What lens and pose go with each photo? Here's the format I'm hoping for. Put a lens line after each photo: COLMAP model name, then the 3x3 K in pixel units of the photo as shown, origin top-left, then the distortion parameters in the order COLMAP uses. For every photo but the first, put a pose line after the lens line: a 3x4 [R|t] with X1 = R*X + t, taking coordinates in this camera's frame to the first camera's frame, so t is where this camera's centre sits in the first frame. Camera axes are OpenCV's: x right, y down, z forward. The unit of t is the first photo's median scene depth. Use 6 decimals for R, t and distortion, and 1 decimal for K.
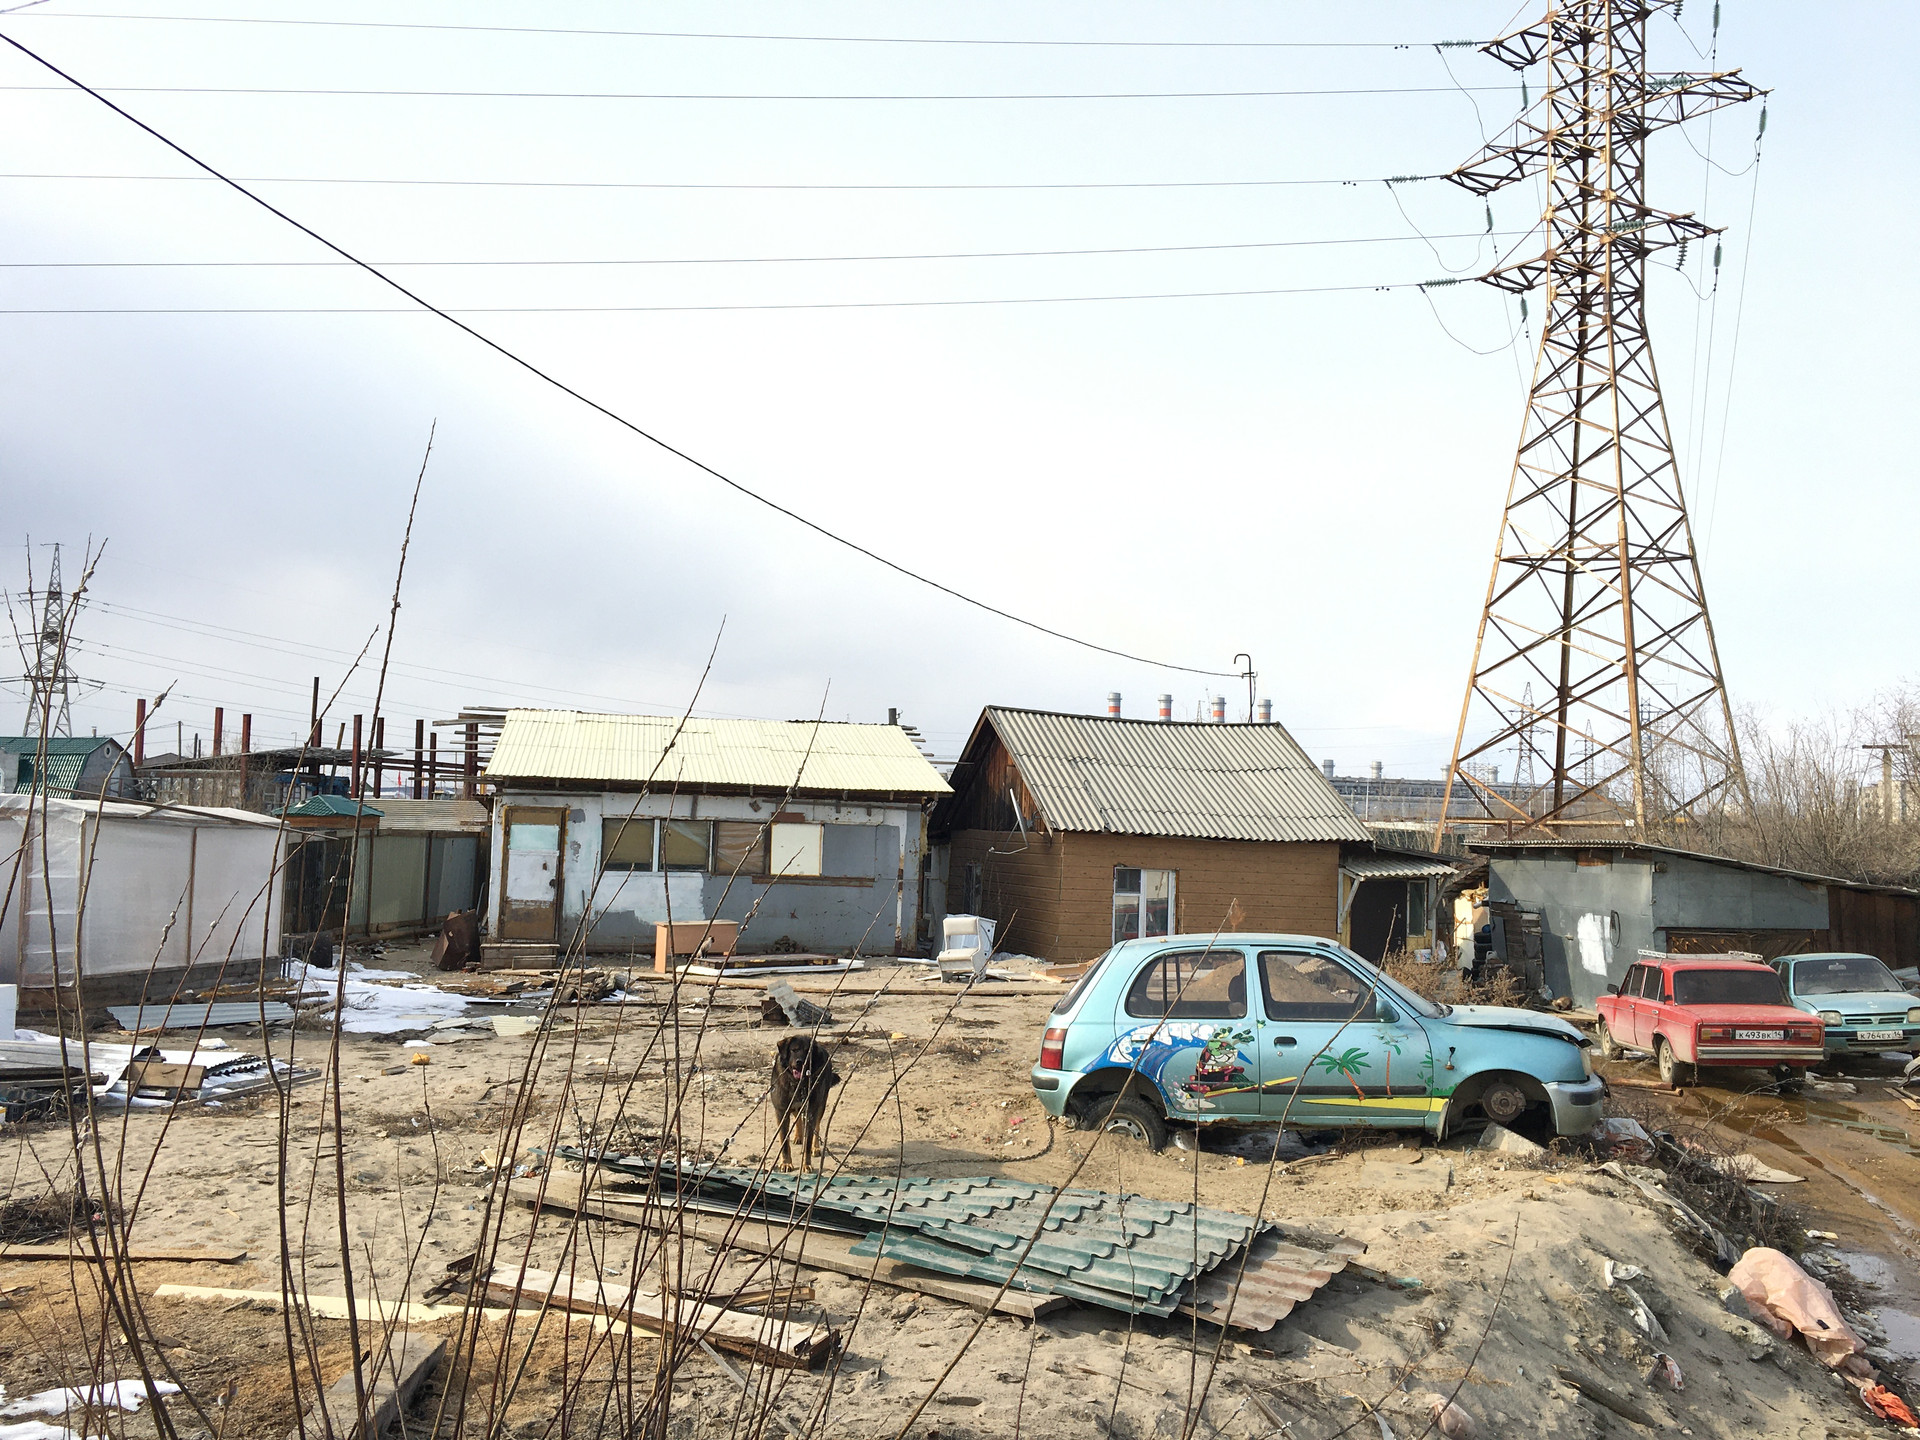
lens RADIAL K [[1620.8, 0, 950.5], [0, 1620.8, 722.7], [0, 0, 1]] dist [0.066747, 0.001839]
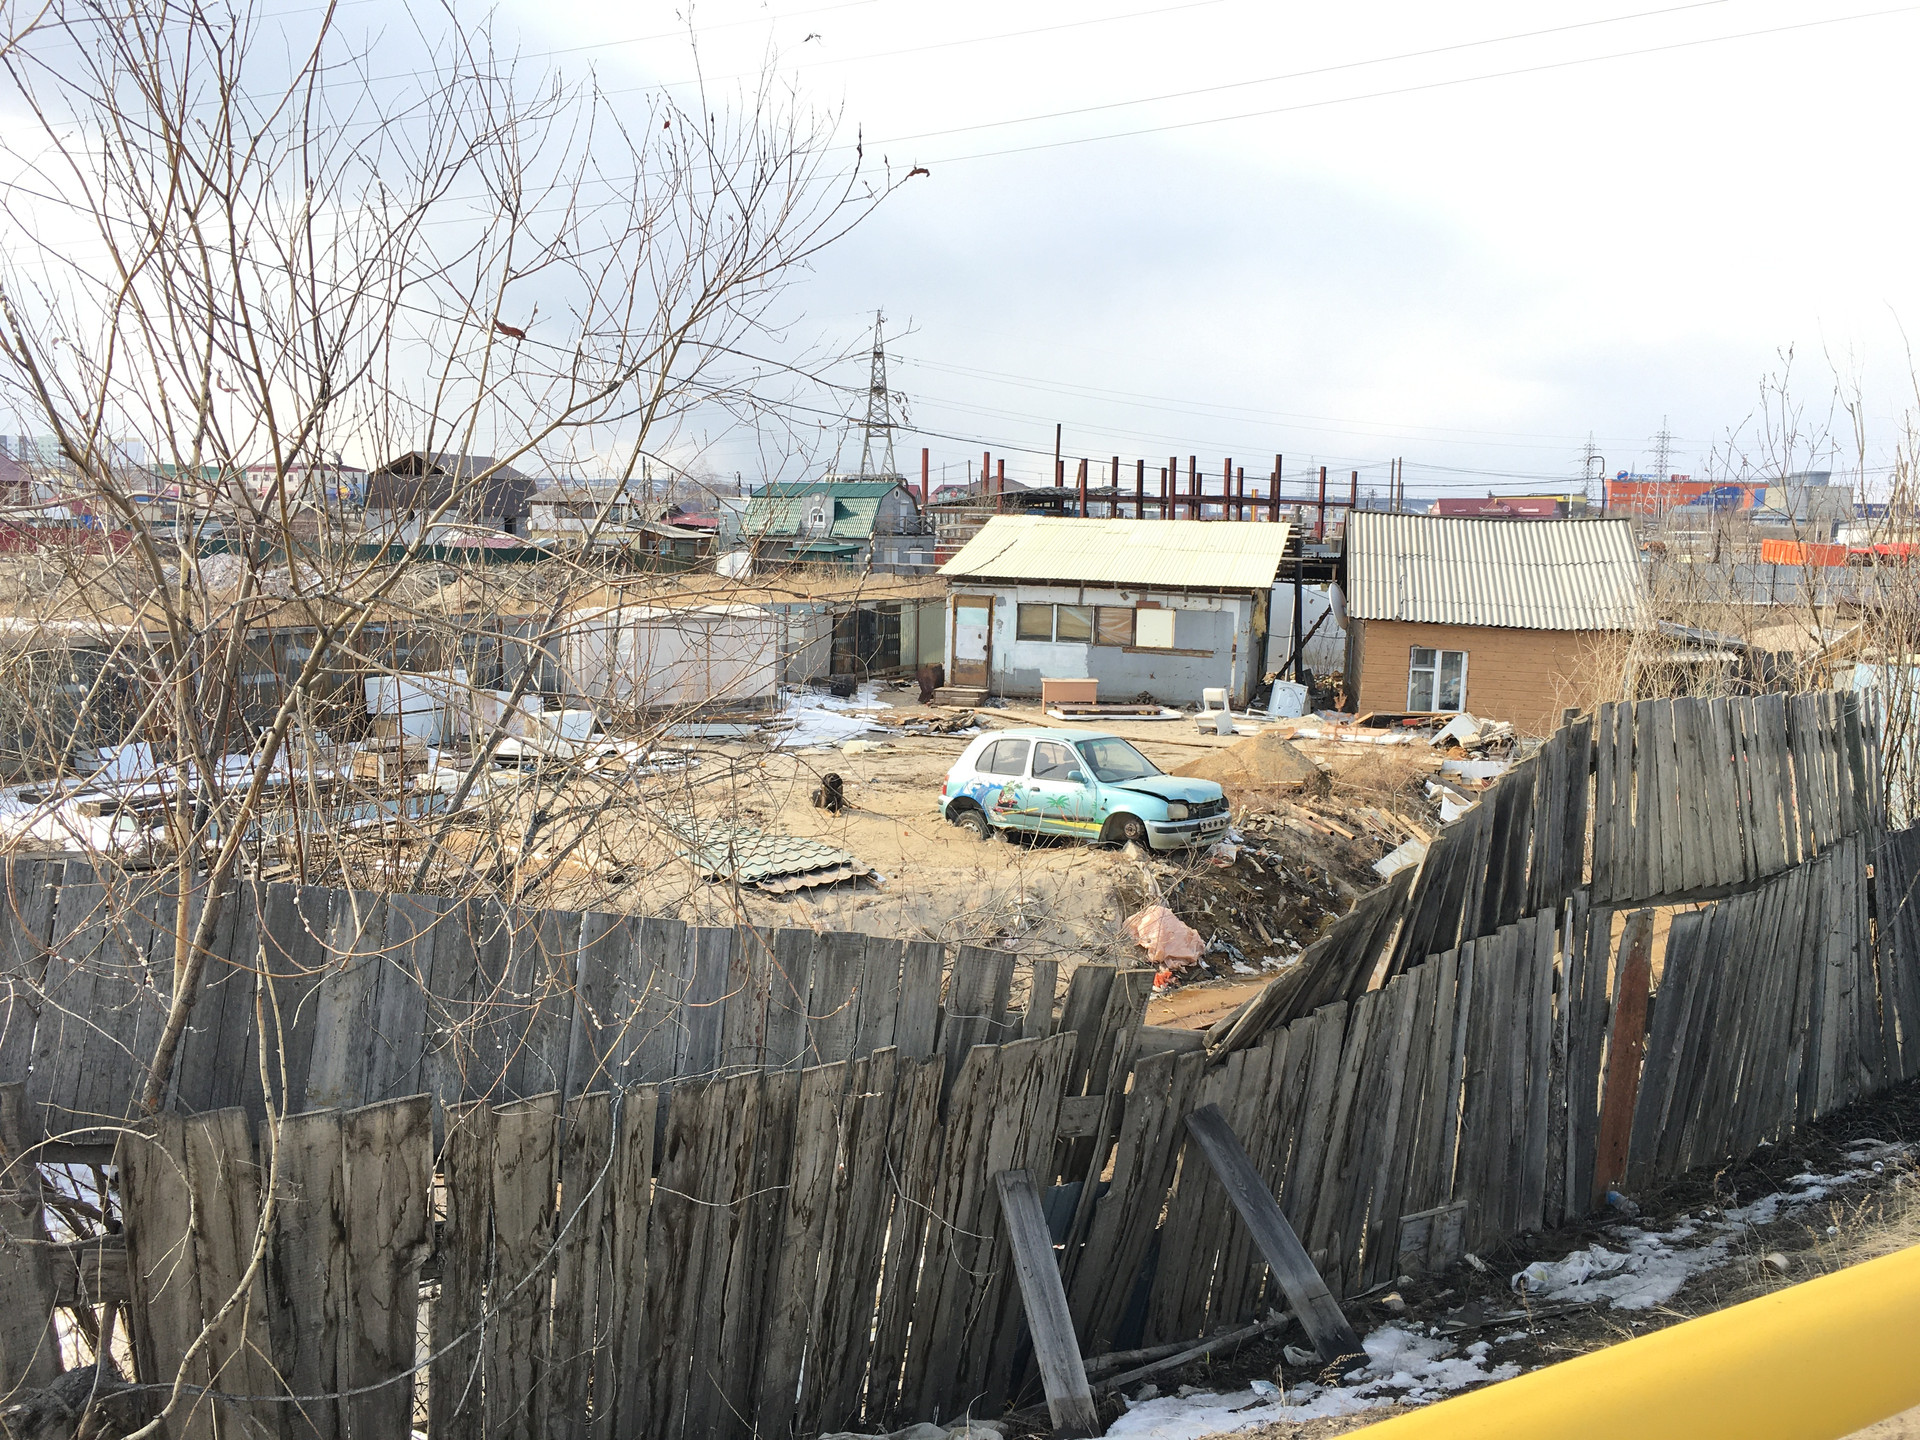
lens RADIAL K [[1620.8, 0, 950.5], [0, 1620.8, 722.7], [0, 0, 1]] dist [0.066747, 0.001839]
pose [[0.882228, 0.056780, -0.467386, 0.402776], [0.028101, 0.984582, 0.172653, -0.084886], [0.469983, -0.165453, 0.867030, -0.271401]]
